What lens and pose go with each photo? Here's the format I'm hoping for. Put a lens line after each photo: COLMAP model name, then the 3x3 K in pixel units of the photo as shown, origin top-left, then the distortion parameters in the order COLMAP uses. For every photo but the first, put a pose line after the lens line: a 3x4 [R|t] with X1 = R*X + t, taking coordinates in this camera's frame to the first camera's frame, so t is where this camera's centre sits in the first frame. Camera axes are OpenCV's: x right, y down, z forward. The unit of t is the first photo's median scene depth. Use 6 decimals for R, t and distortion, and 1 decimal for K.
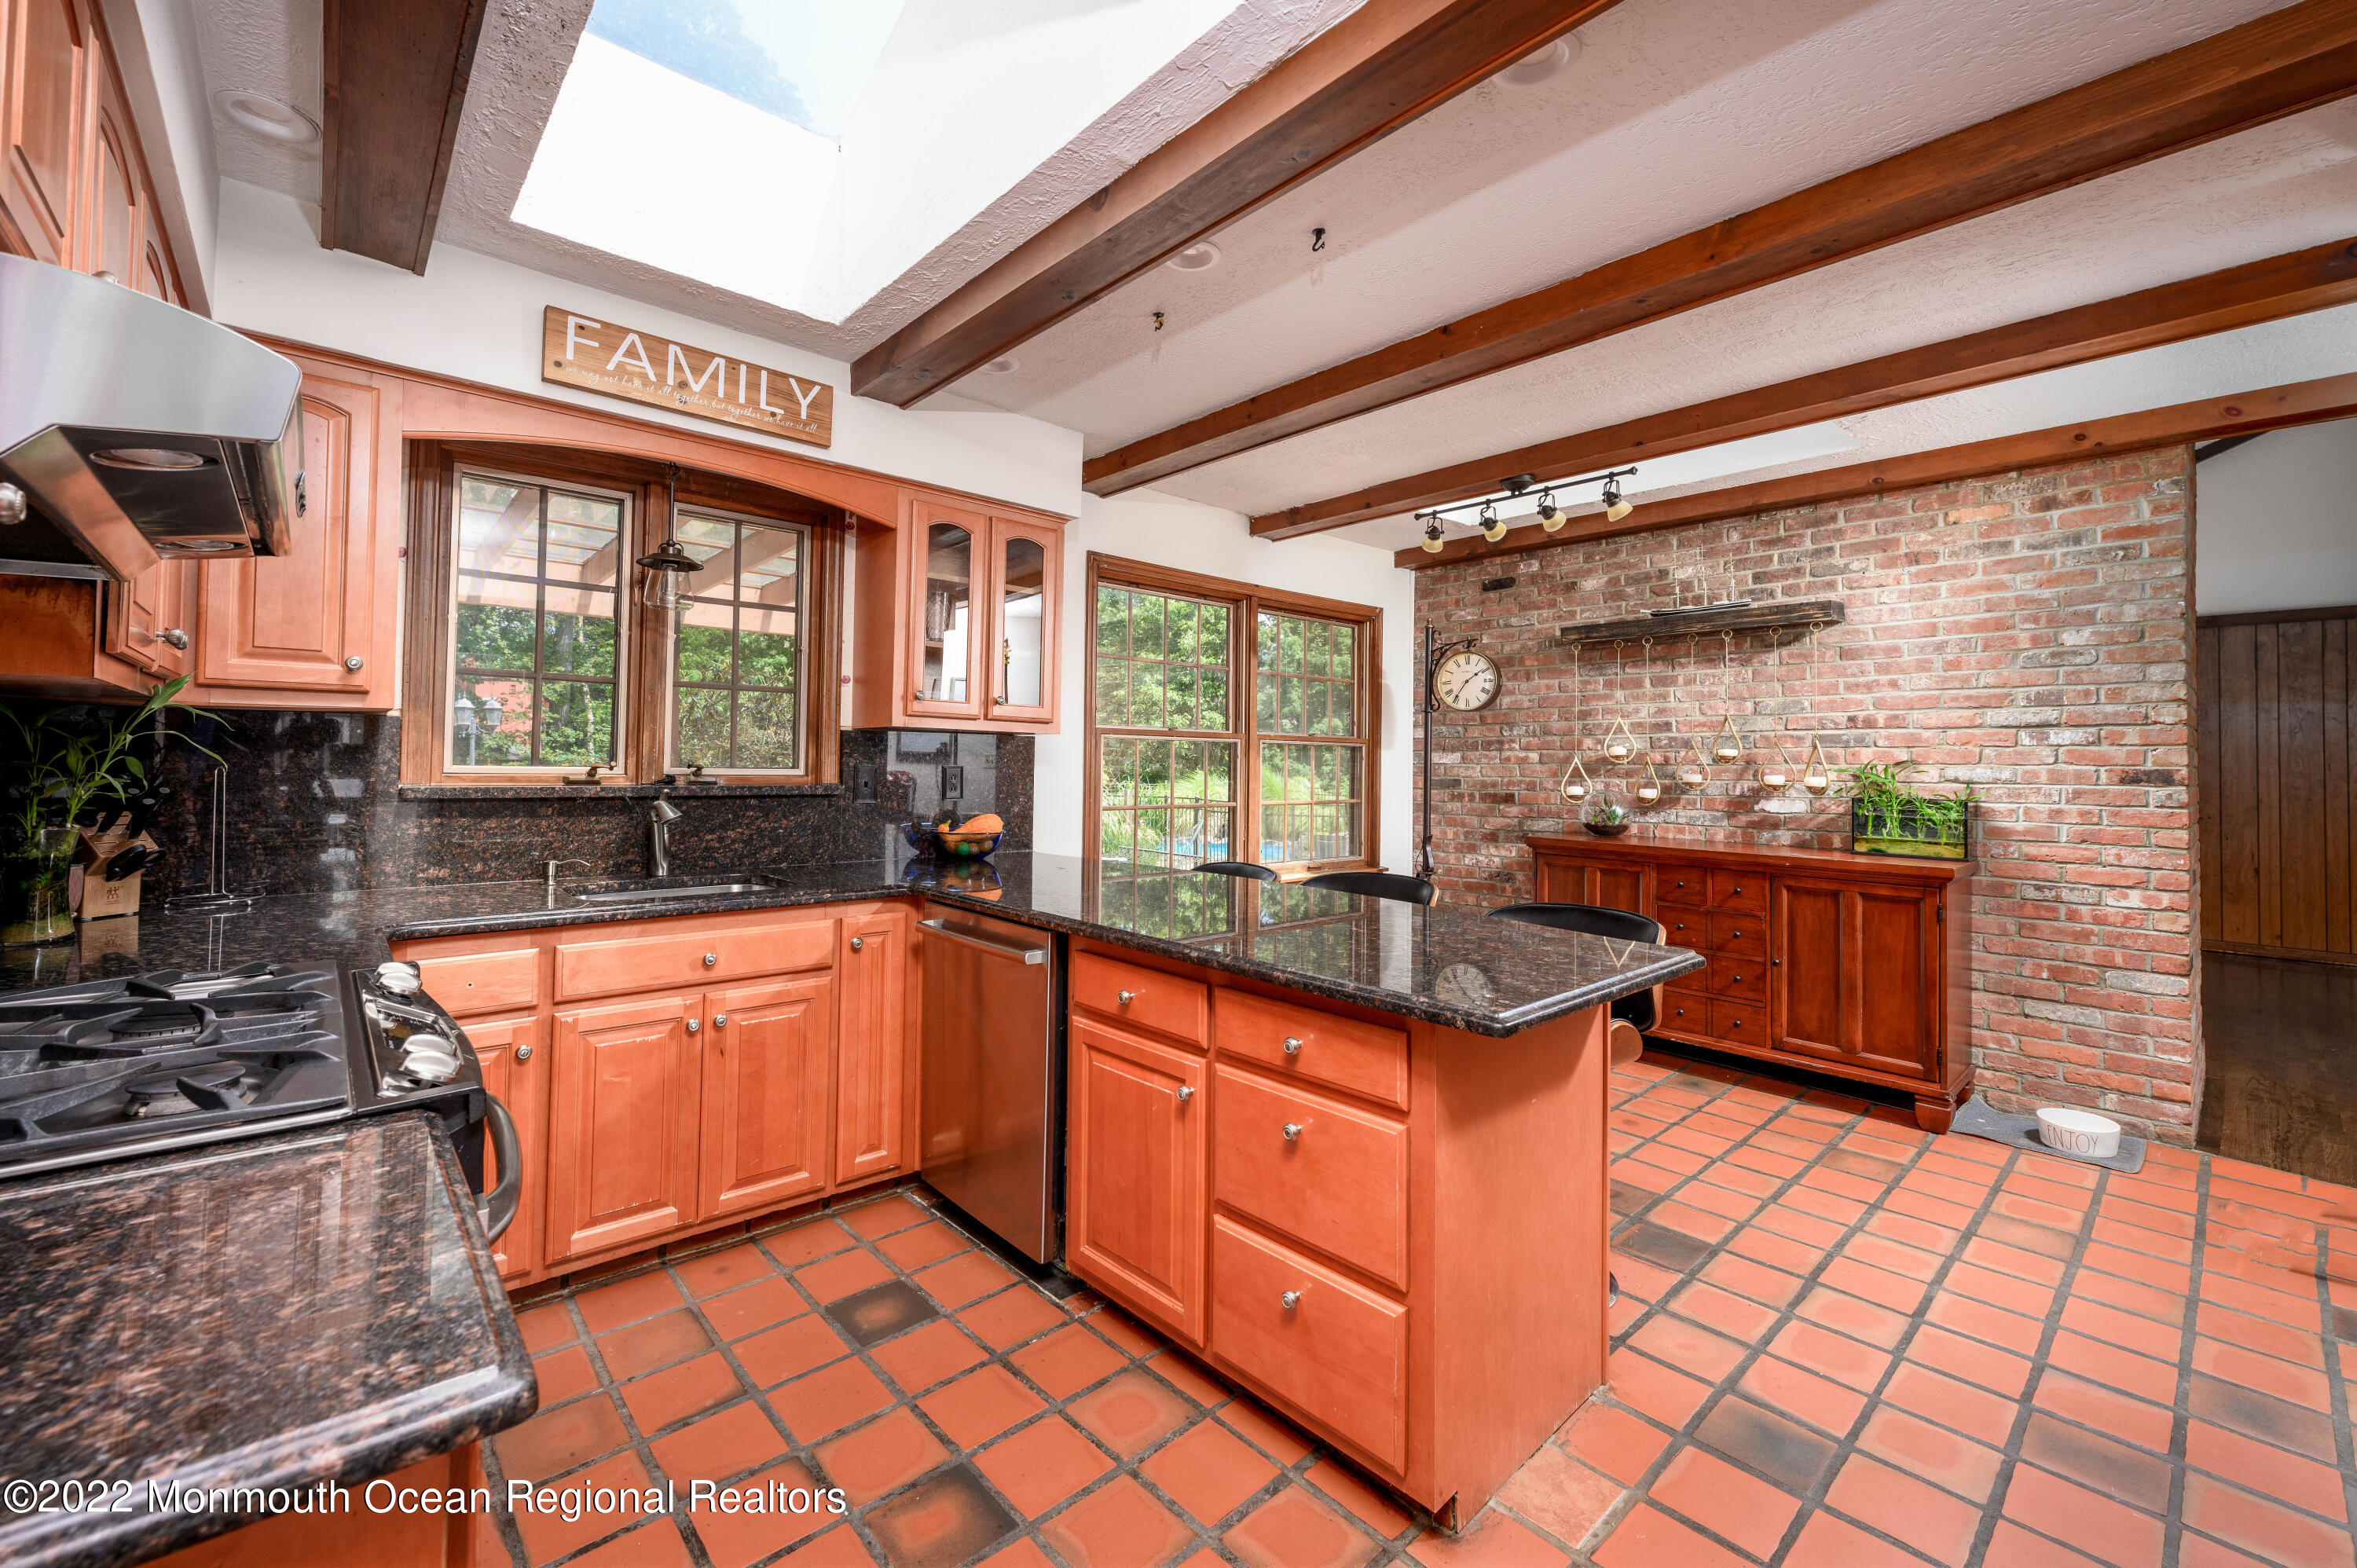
lens RADIAL K [[943.1, 0, 1161.3], [0, 943.1, 742.2], [0, 0, 1]] dist [-0.000137, -0.000103]
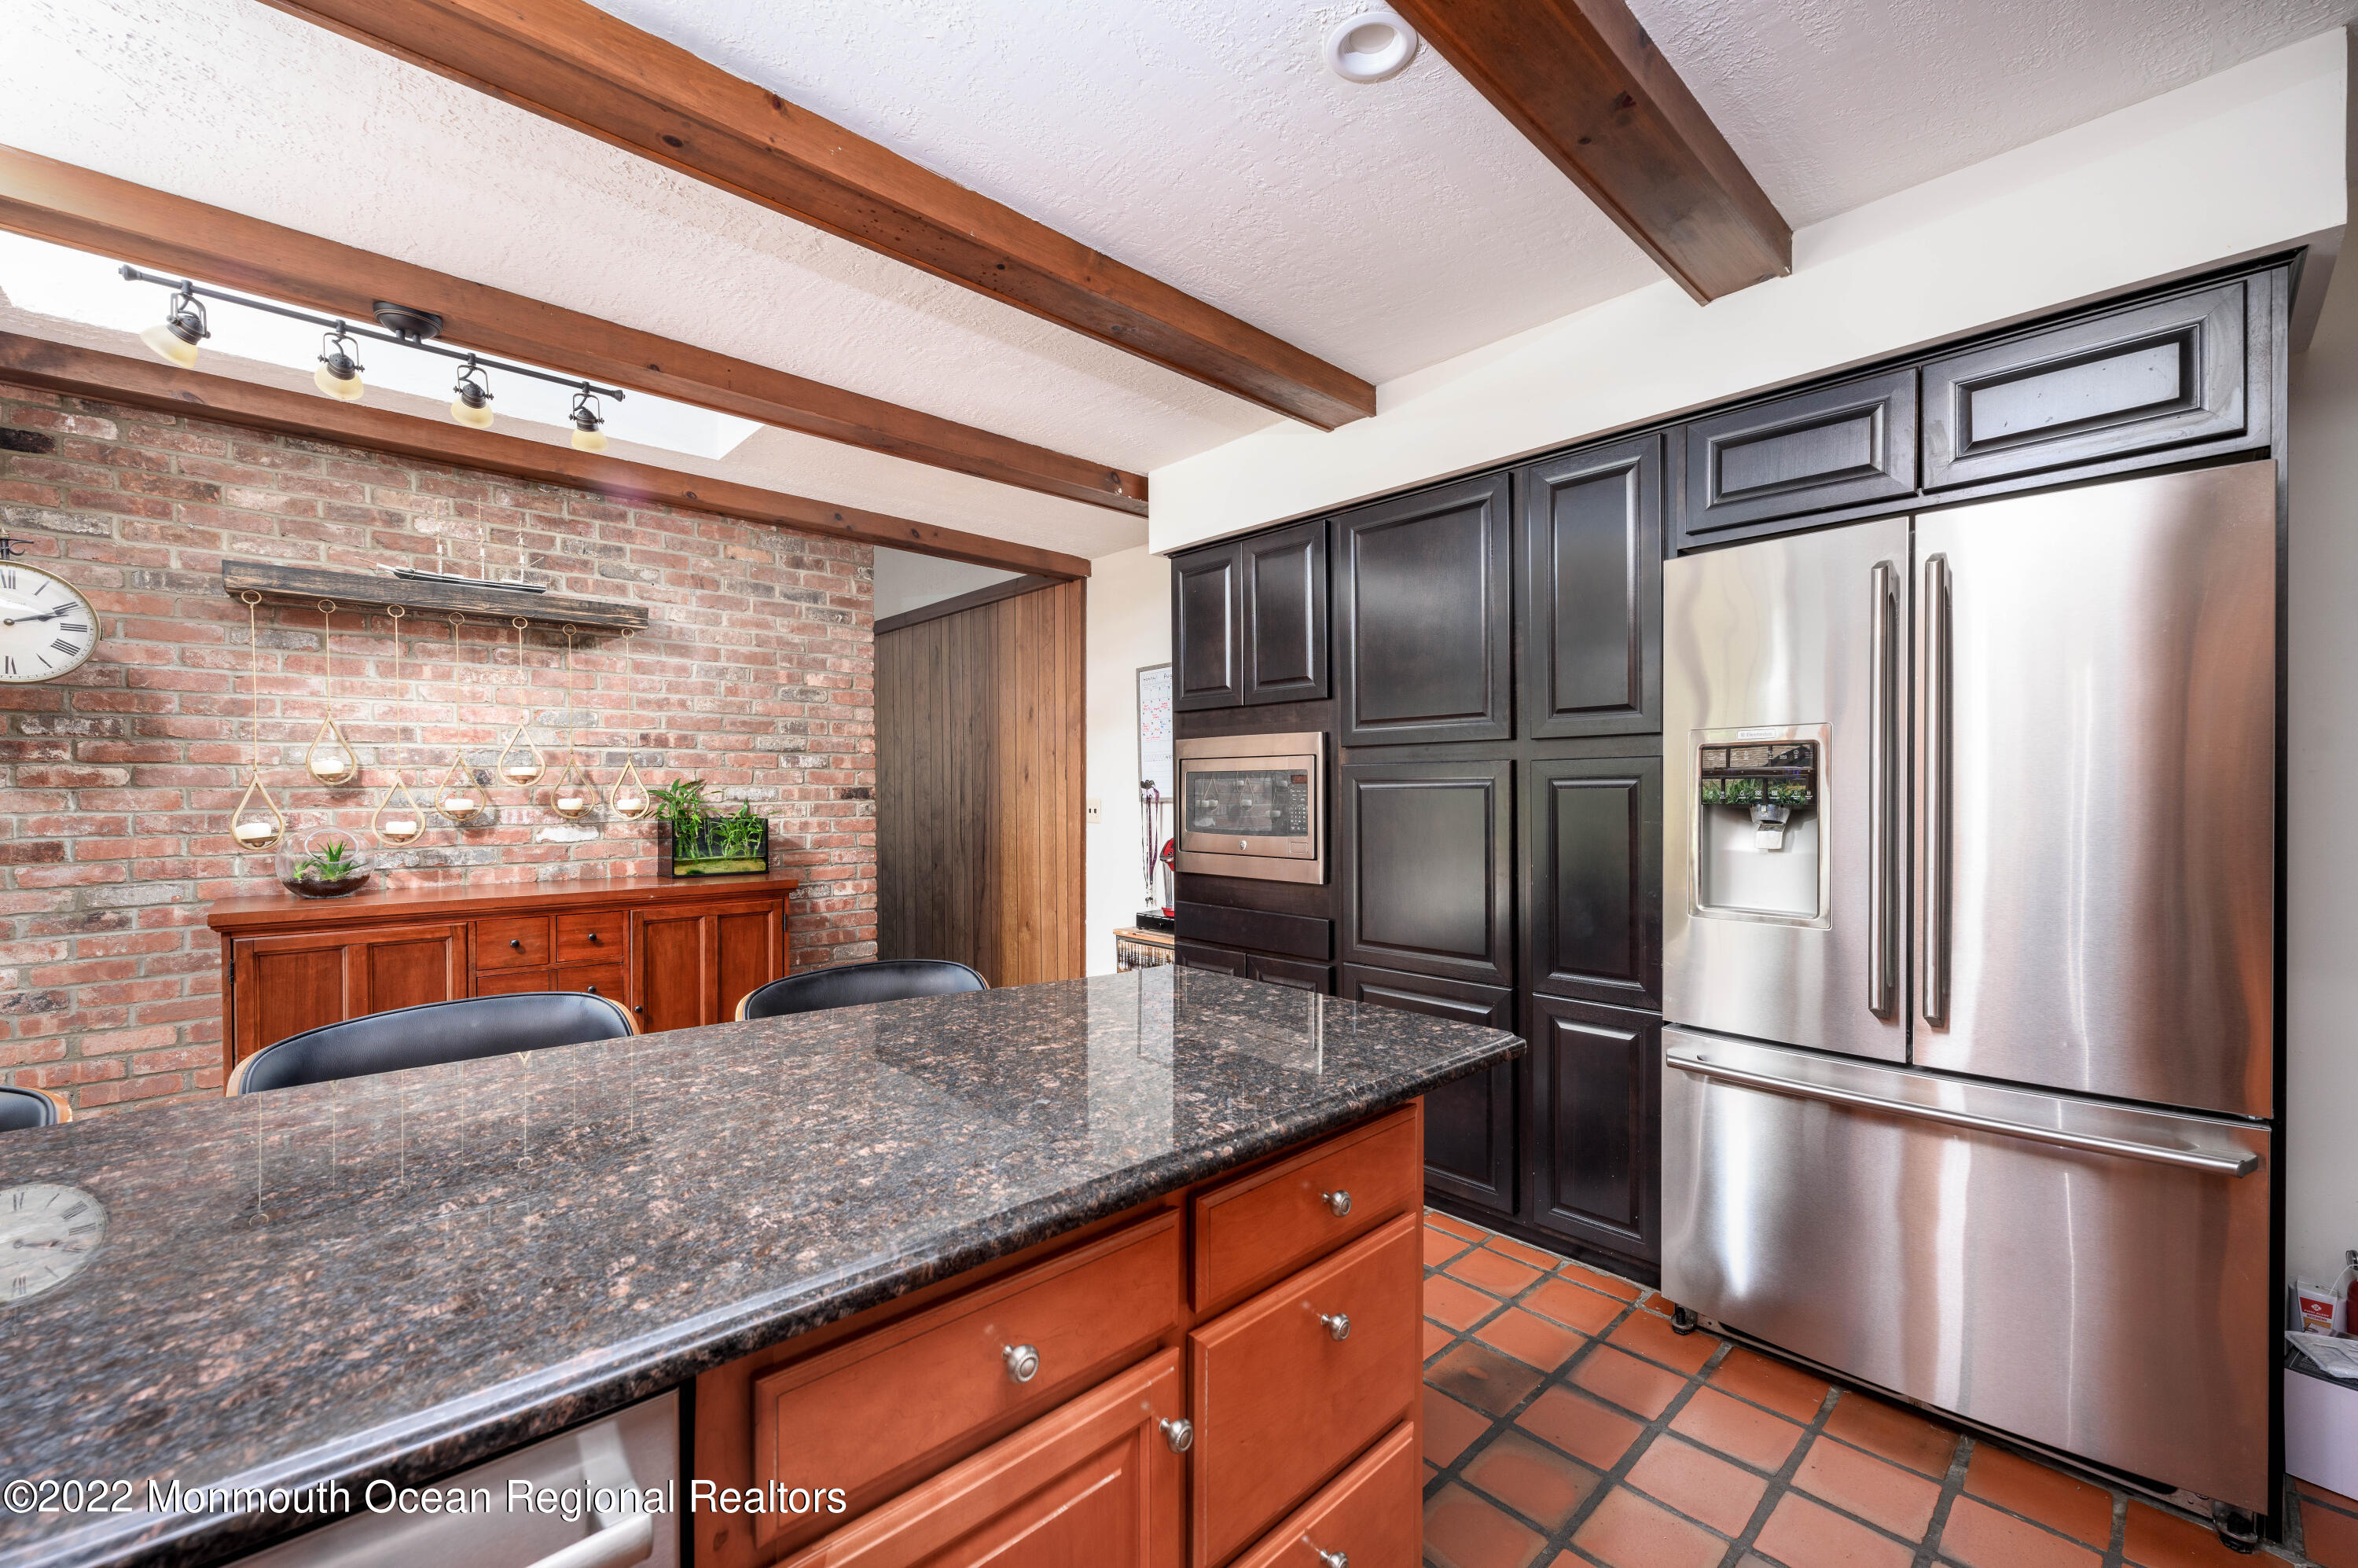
lens RADIAL K [[943.6, 0, 1170.9], [0, 943.6, 794.4], [0, 0, 1]] dist [-0.000137, -0.000103]
pose [[-0.012865, -0.019260, 0.999732, -0.229882], [-0.021871, 0.999581, 0.018976, 0.003526], [-0.999678, -0.021621, -0.013280, 0.502763]]
